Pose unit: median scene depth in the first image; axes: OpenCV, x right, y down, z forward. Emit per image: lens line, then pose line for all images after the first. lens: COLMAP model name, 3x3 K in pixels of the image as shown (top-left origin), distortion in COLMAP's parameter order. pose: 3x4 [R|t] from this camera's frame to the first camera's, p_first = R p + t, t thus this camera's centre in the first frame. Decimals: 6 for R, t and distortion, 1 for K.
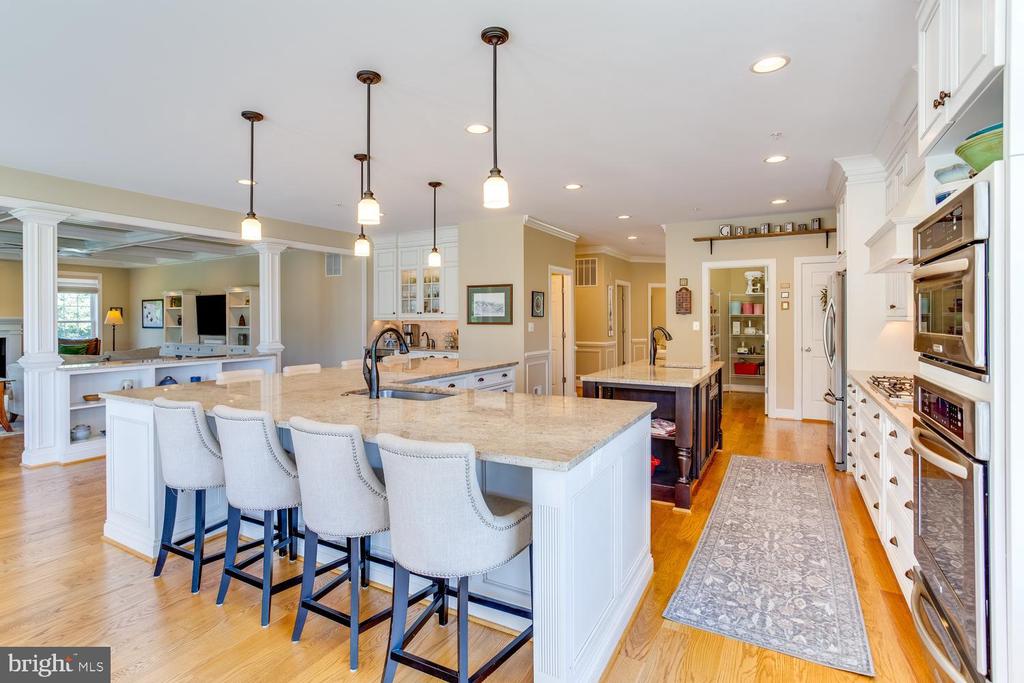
lens RADIAL K [[508.1, 0, 511.4], [0, 508.1, 328.5], [0, 0, 1]] dist [-0.004732, 0.000176]
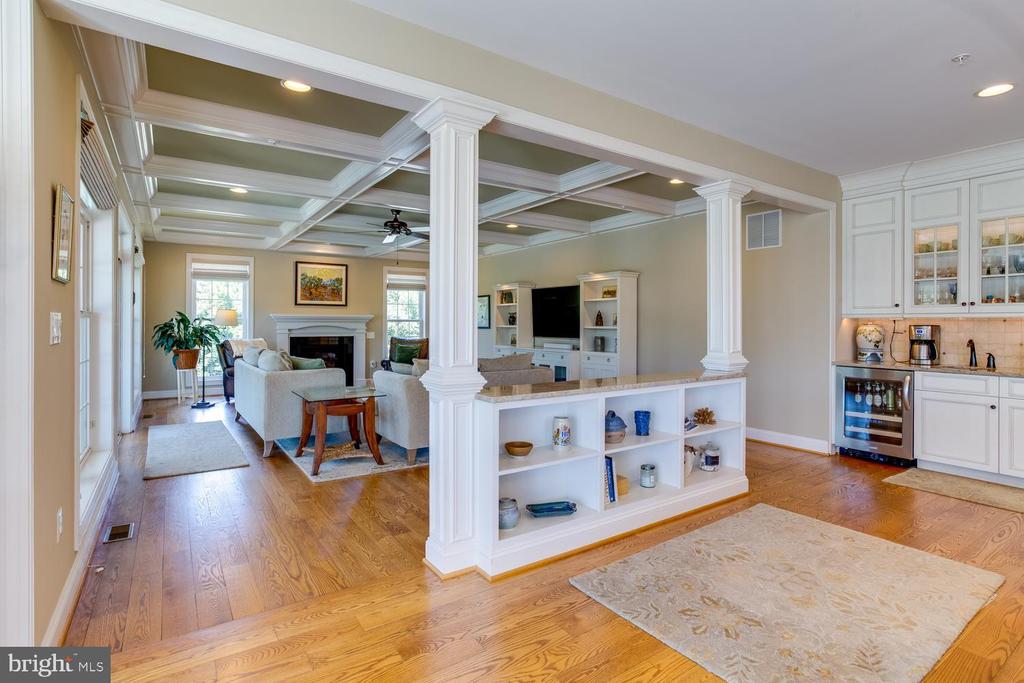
lens RADIAL K [[508.1, 0, 511.4], [0, 508.1, 328.5], [0, 0, 1]] dist [-0.004732, 0.000176]
pose [[0.903439, 0.010321, -0.428593, -0.327044], [-0.013242, 0.999905, -0.003833, 0.003167], [0.428513, 0.009139, 0.903489, 0.266485]]
